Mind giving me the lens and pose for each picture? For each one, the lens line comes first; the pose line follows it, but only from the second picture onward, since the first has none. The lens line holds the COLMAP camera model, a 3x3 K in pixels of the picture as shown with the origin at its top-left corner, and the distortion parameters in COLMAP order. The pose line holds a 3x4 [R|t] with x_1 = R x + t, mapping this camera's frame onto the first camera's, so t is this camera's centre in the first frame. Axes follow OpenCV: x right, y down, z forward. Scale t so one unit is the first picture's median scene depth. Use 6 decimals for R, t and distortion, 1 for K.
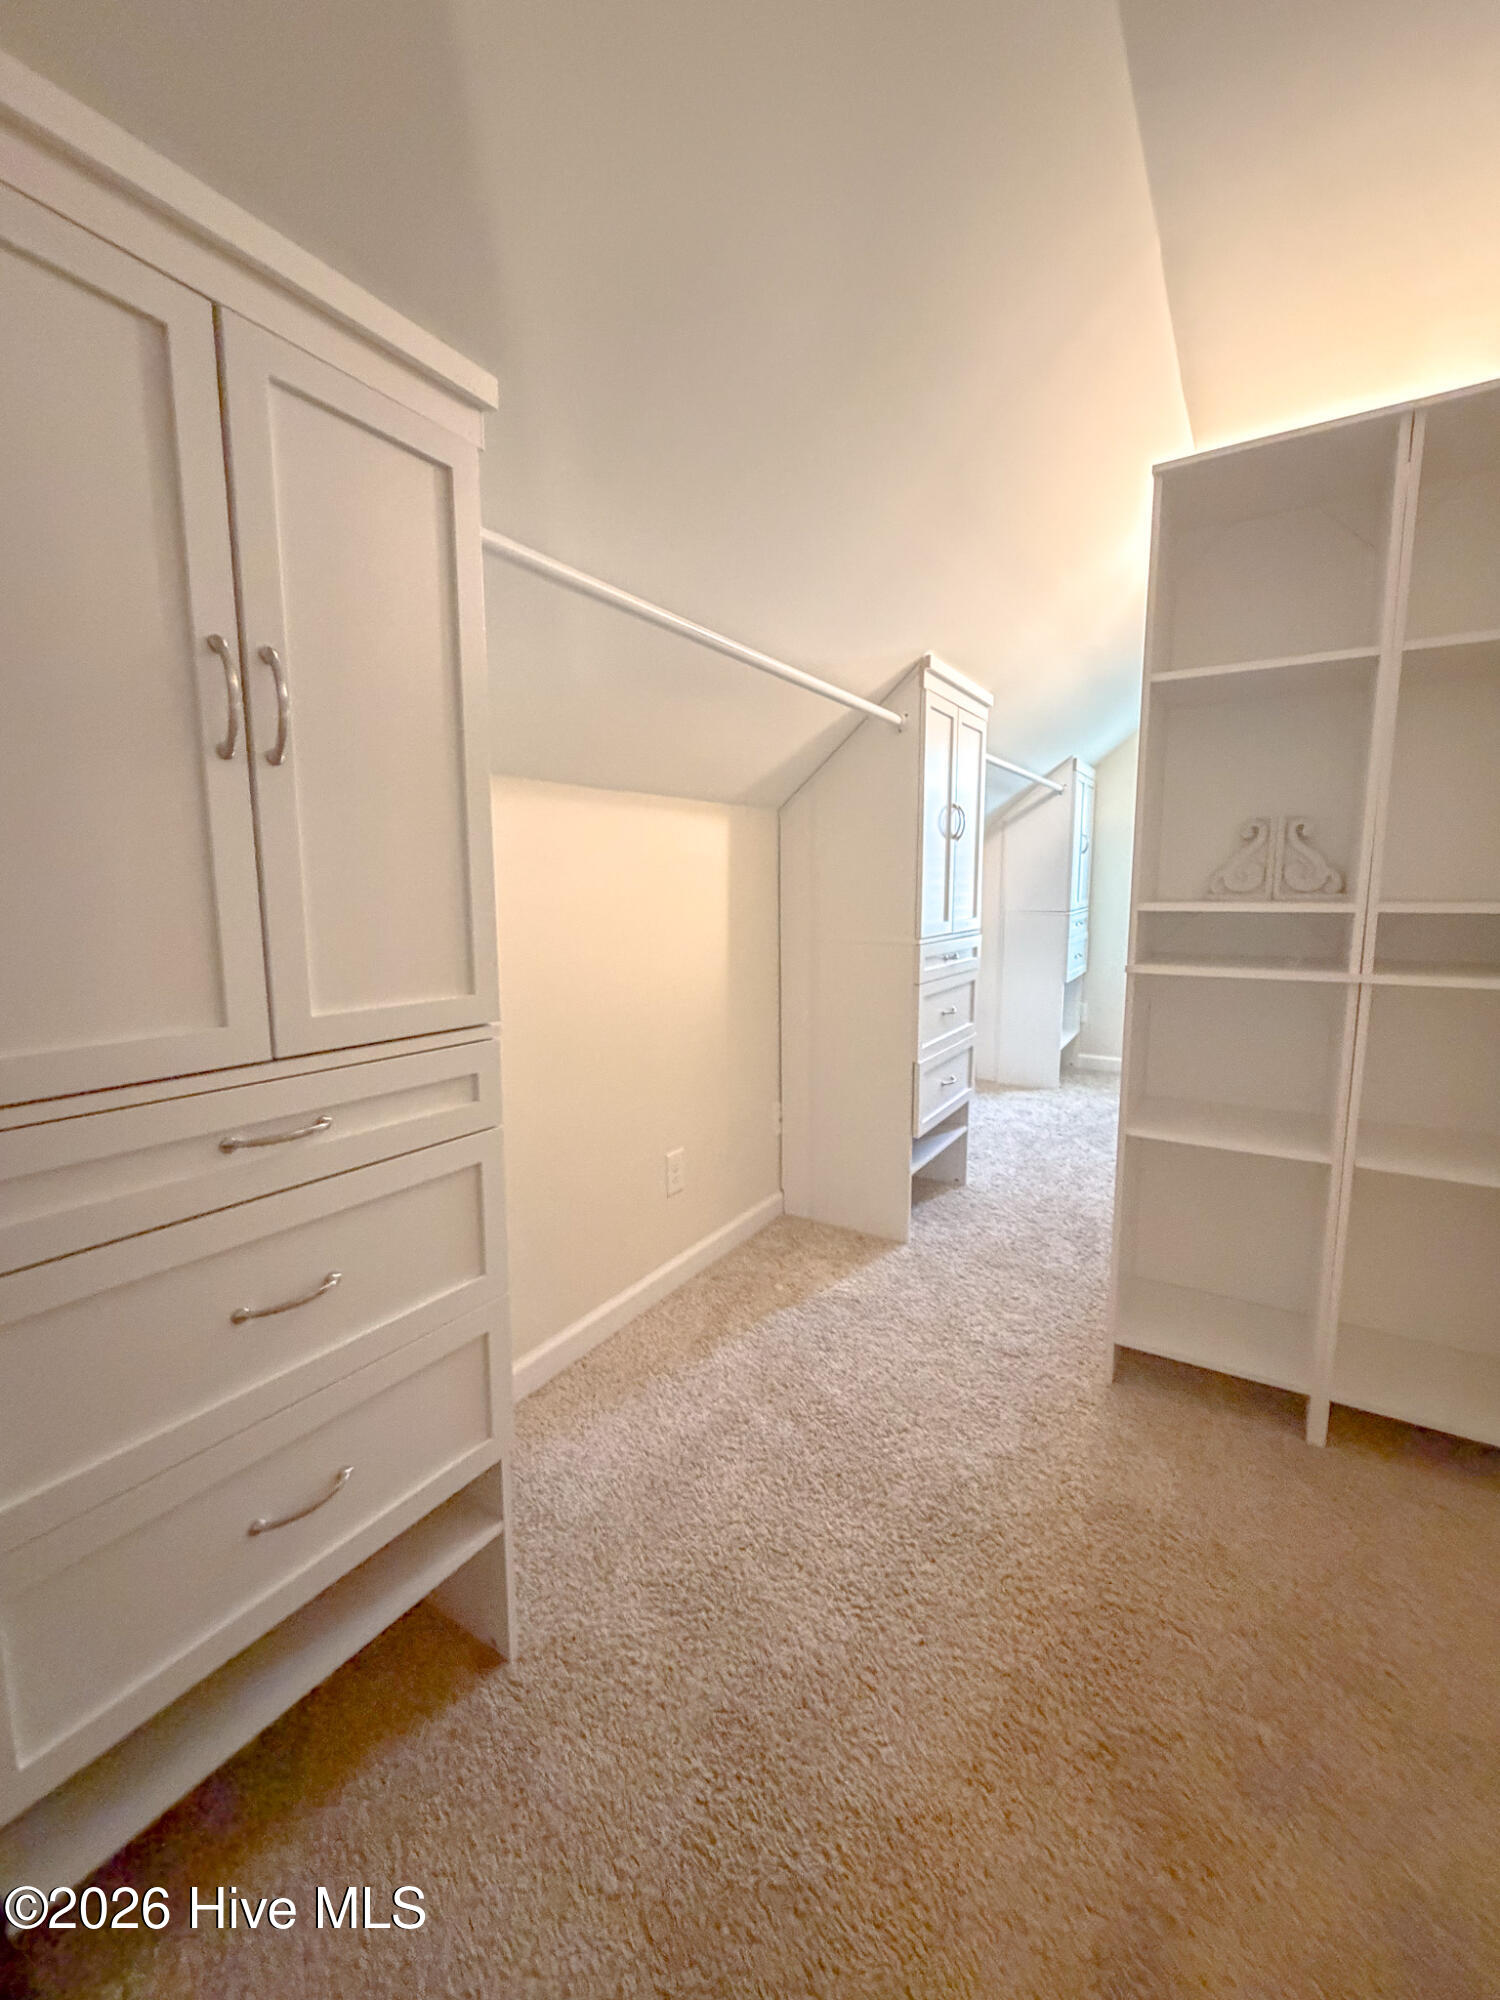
lens RADIAL K [[798.3, 0, 762.2], [0, 798.3, 998.4], [0, 0, 1]] dist [-0.003249, -0.000141]
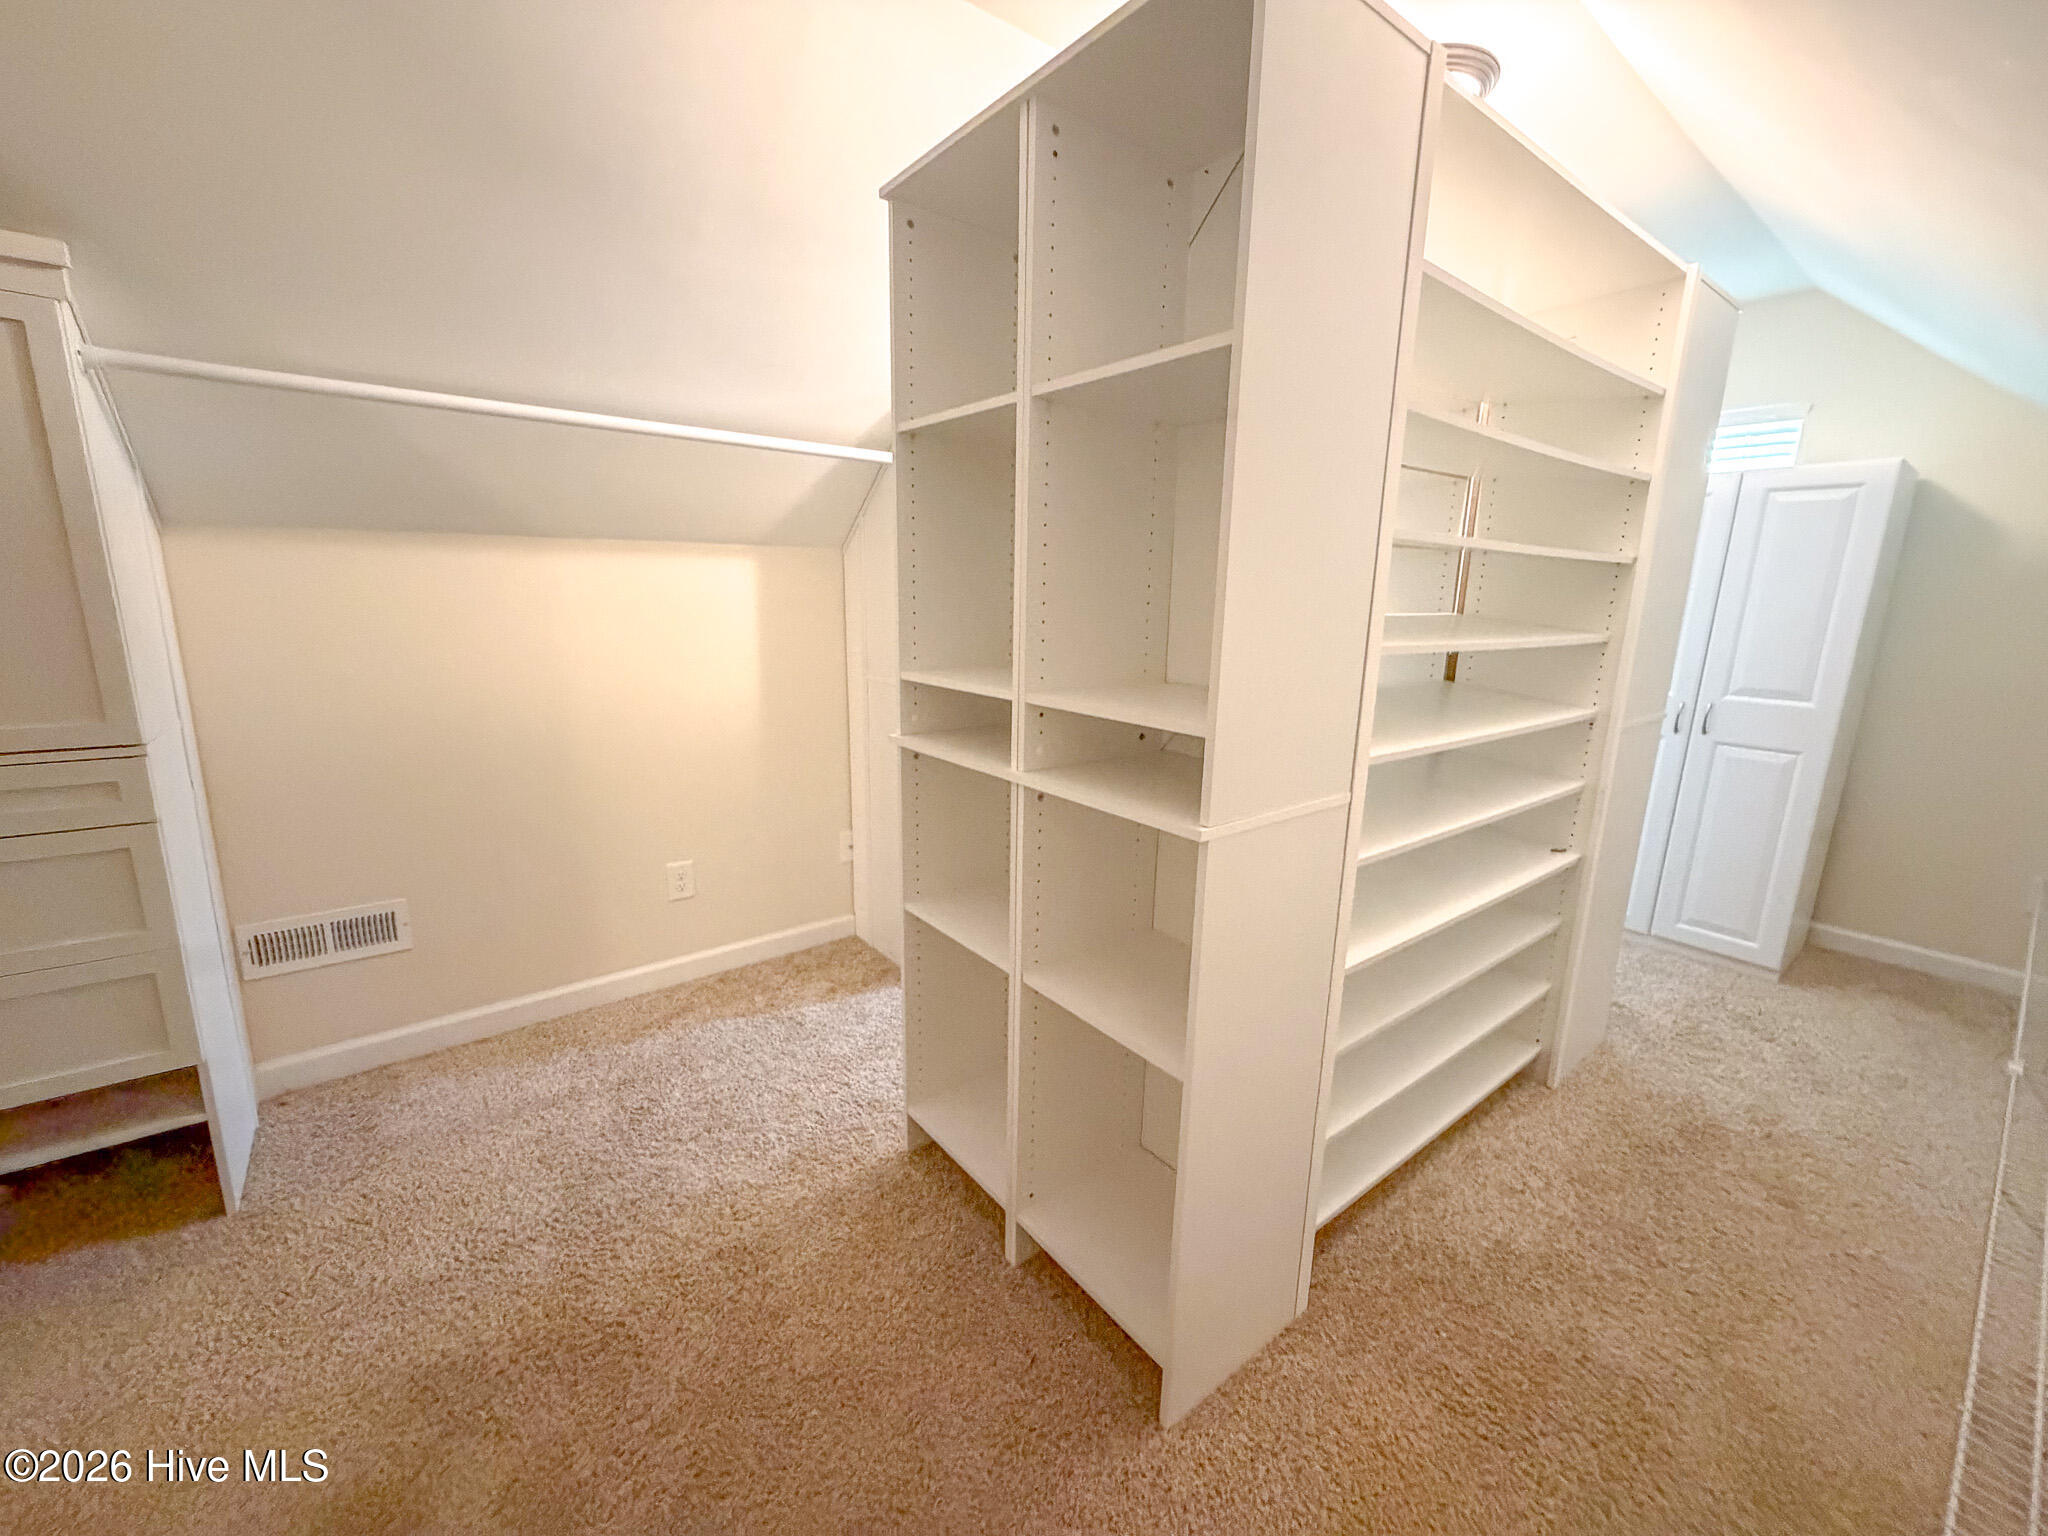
lens RADIAL K [[817.5, 0, 1032.7], [0, 817.5, 757.9], [0, 0, 1]] dist [-0.003249, -0.000141]
pose [[0.939948, 0.093334, -0.328308, 0.925479], [-0.071917, 0.994449, 0.076812, -0.097571], [0.333655, -0.048589, 0.941442, 0.130964]]
